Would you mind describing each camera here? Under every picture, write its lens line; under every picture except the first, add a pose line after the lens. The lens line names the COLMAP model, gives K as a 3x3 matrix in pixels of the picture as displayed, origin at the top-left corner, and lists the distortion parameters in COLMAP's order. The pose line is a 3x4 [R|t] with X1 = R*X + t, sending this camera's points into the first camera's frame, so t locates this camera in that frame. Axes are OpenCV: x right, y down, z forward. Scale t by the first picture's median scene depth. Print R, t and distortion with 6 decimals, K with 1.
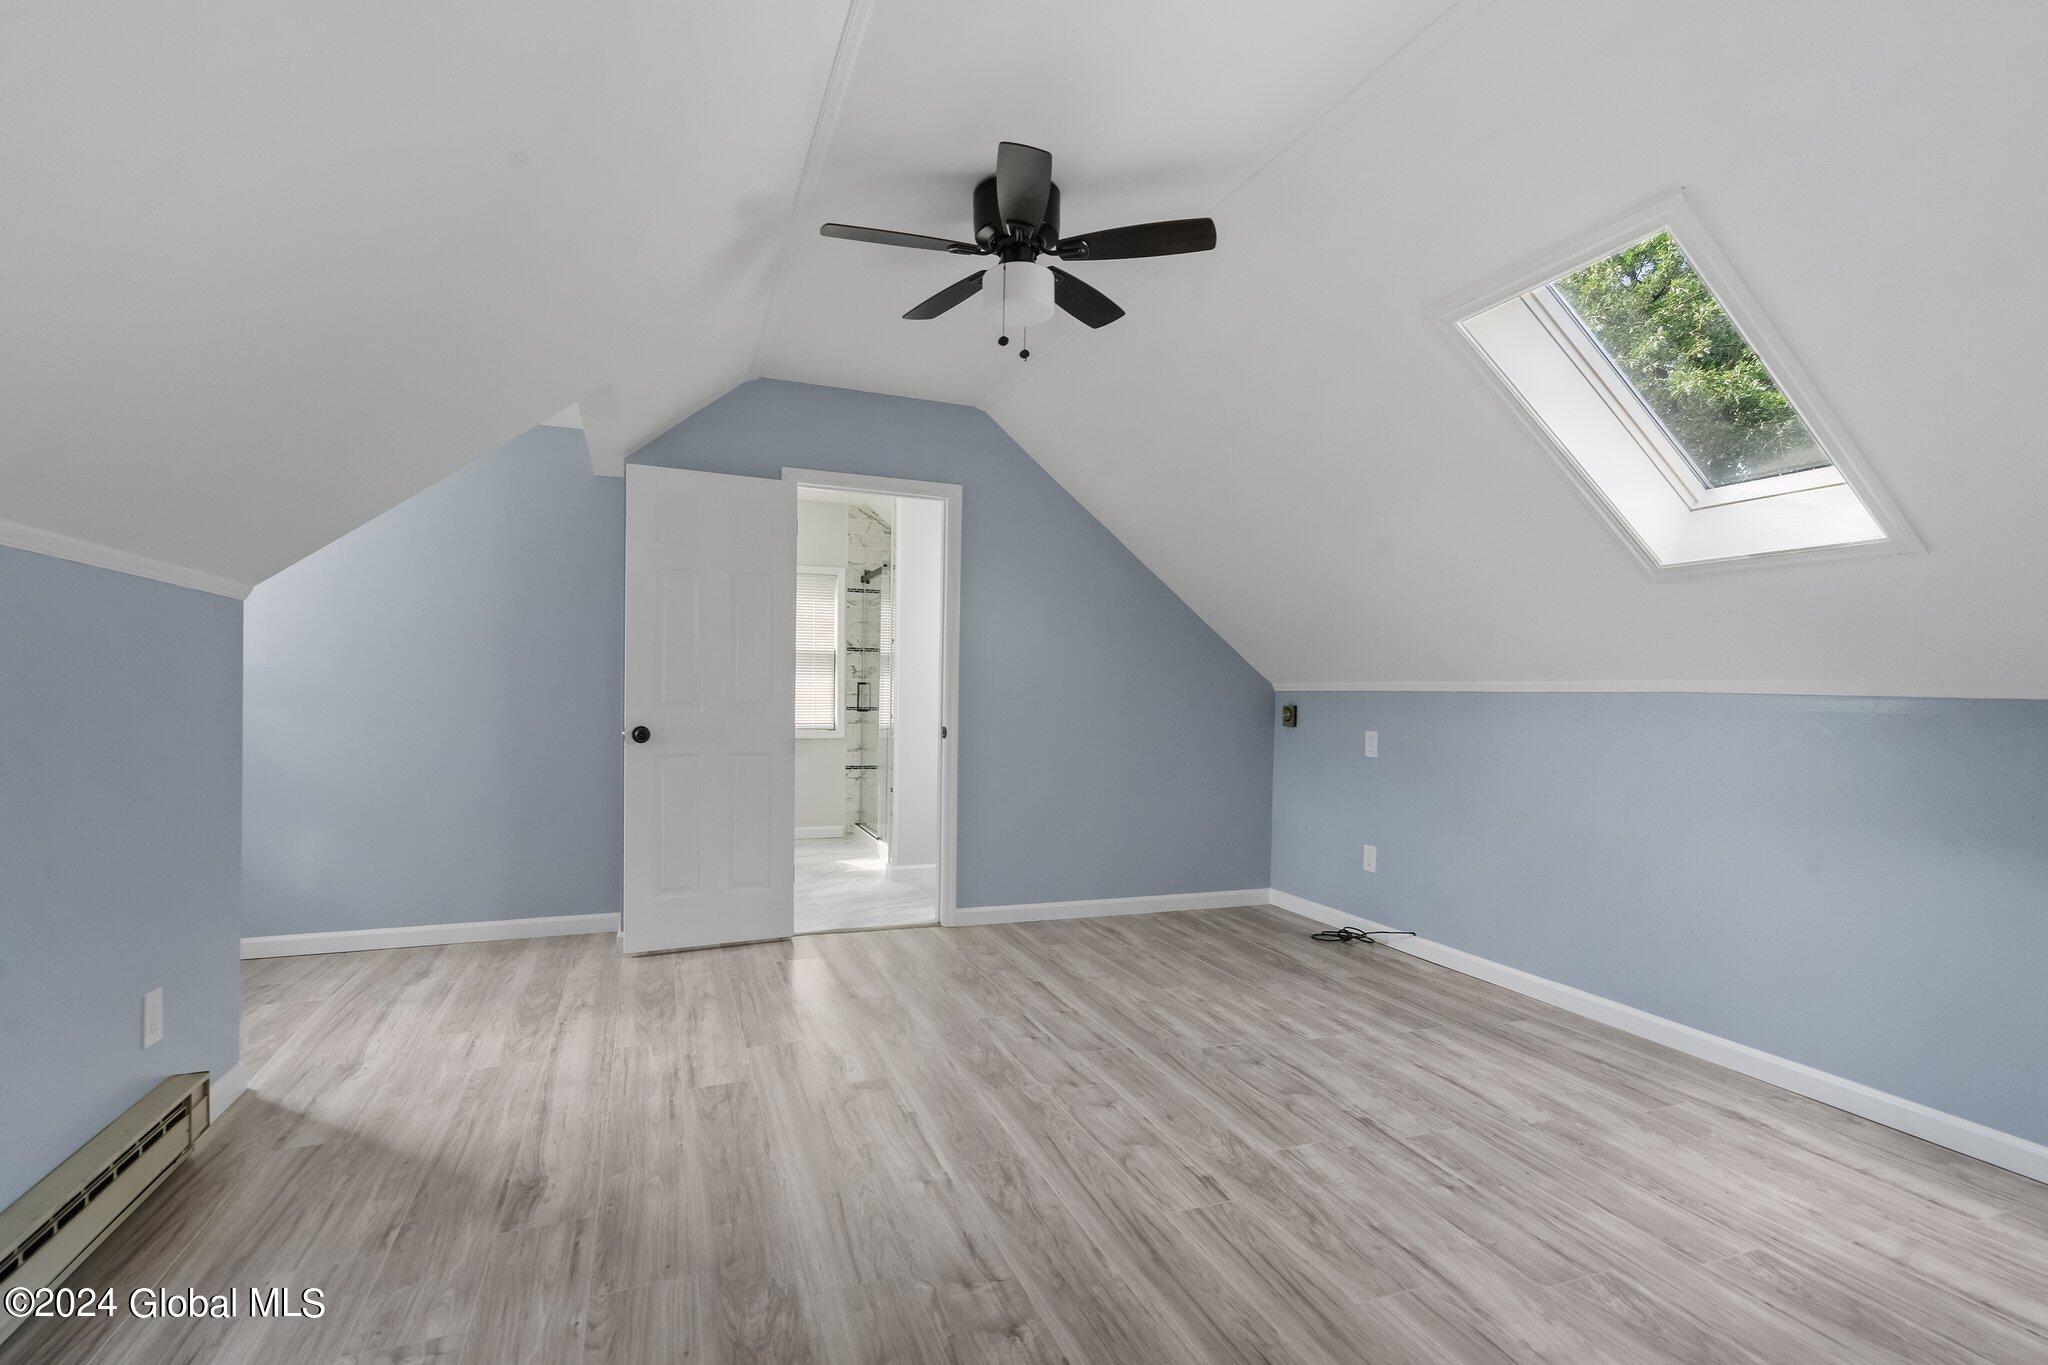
lens RADIAL K [[934.3, 0, 1021.7], [0, 934.3, 678.5], [0, 0, 1]] dist [-0.003289, 0.002188]
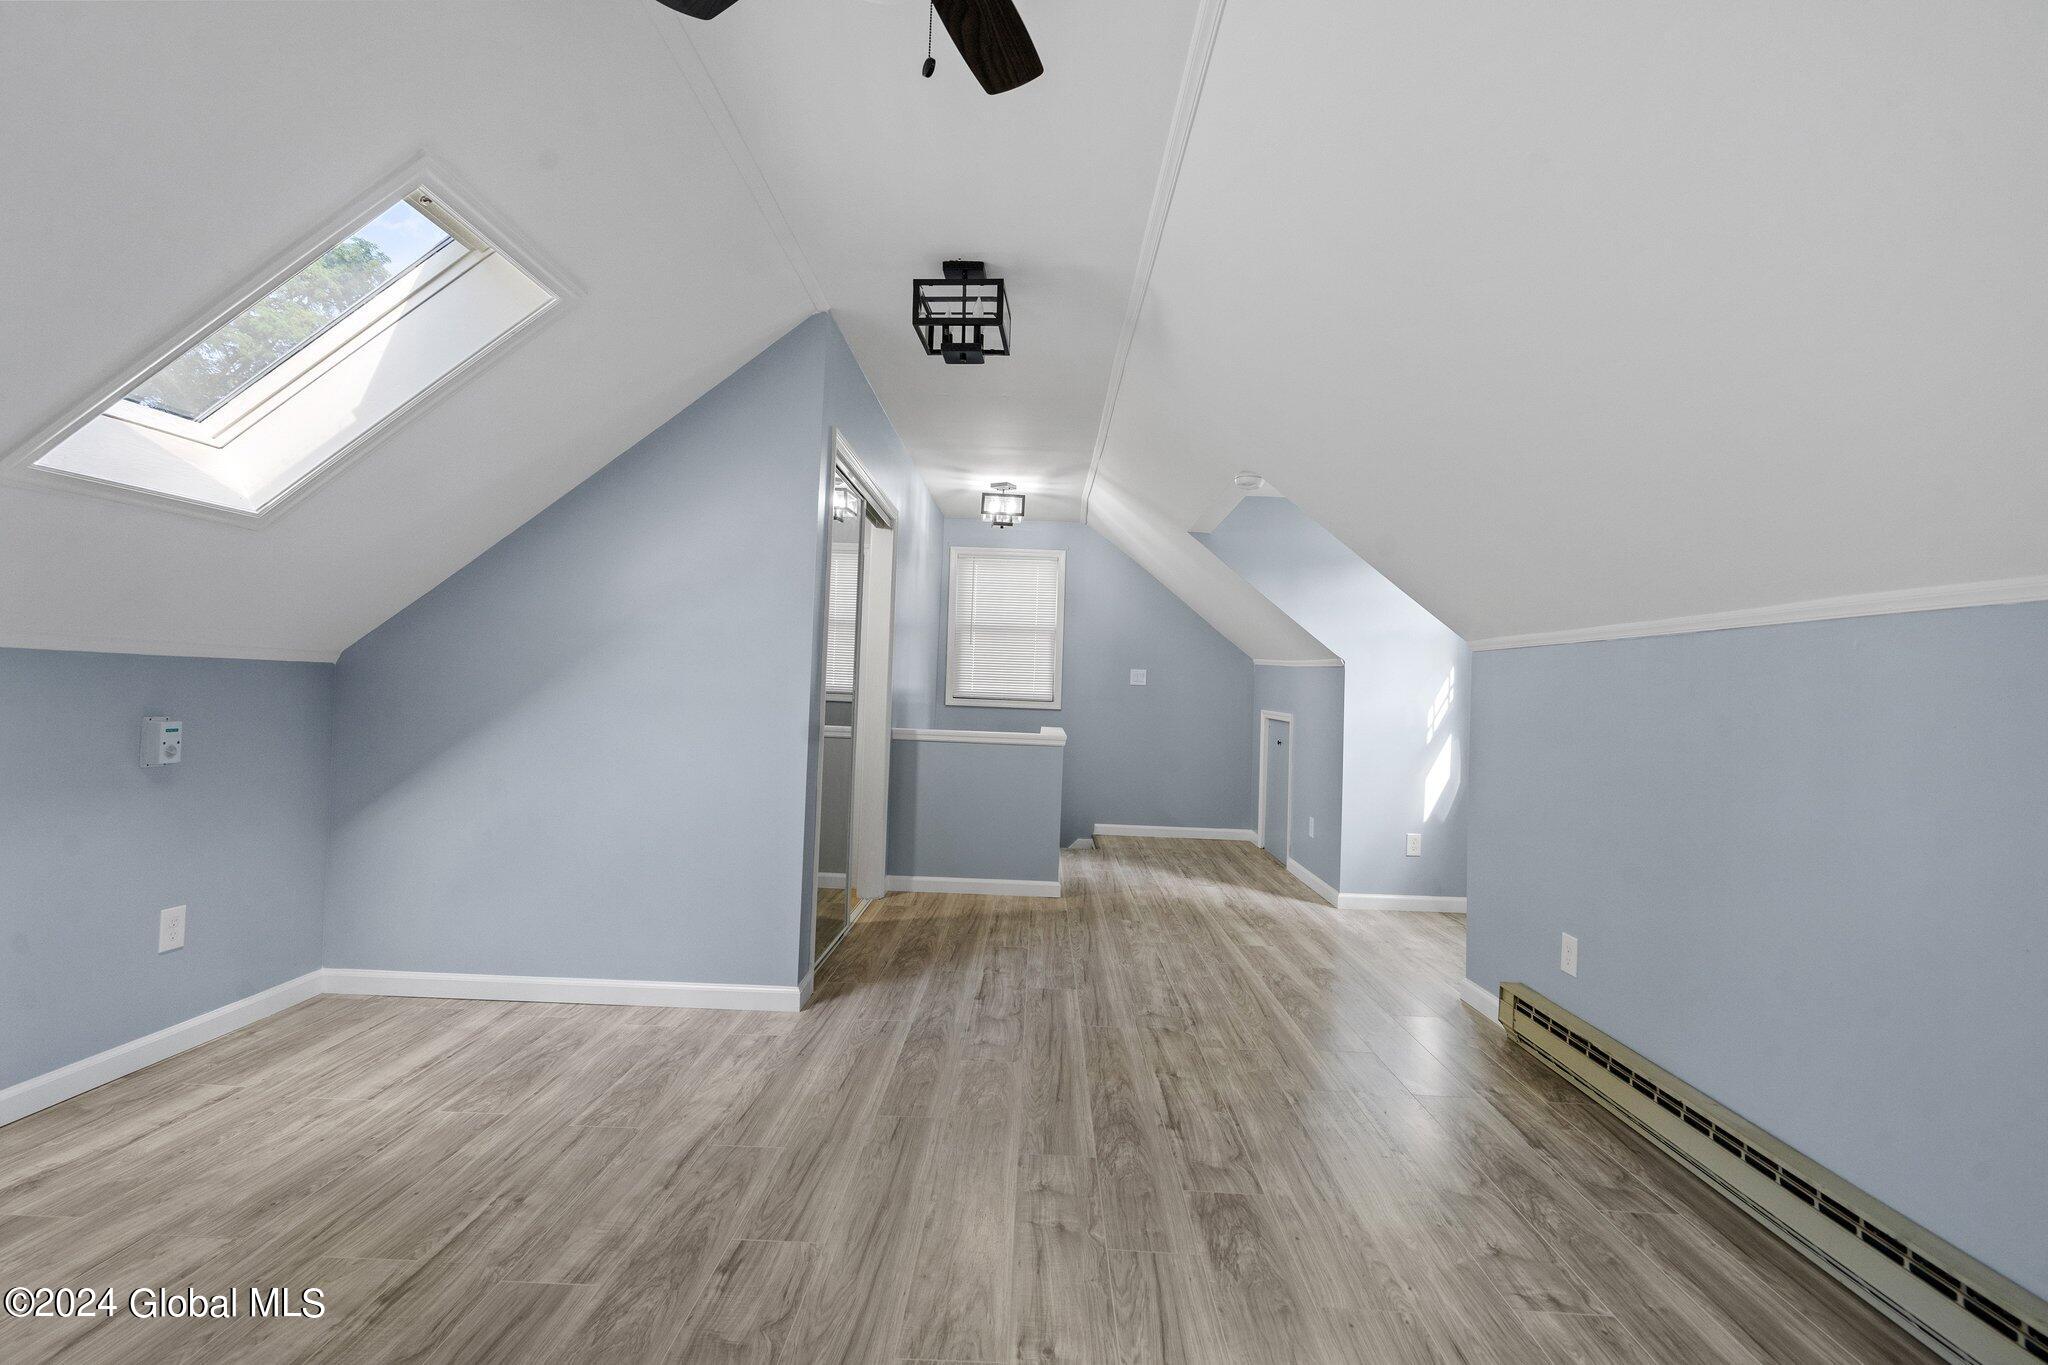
lens RADIAL K [[934.3, 0, 1022.1], [0, 934.3, 684.5], [0, 0, 1]] dist [-0.003289, 0.002188]
pose [[-0.921578, -0.047857, 0.385232, -0.344789], [-0.058182, 0.998191, -0.015182, 0.016315], [-0.383809, -0.036405, -0.922695, 1.718560]]
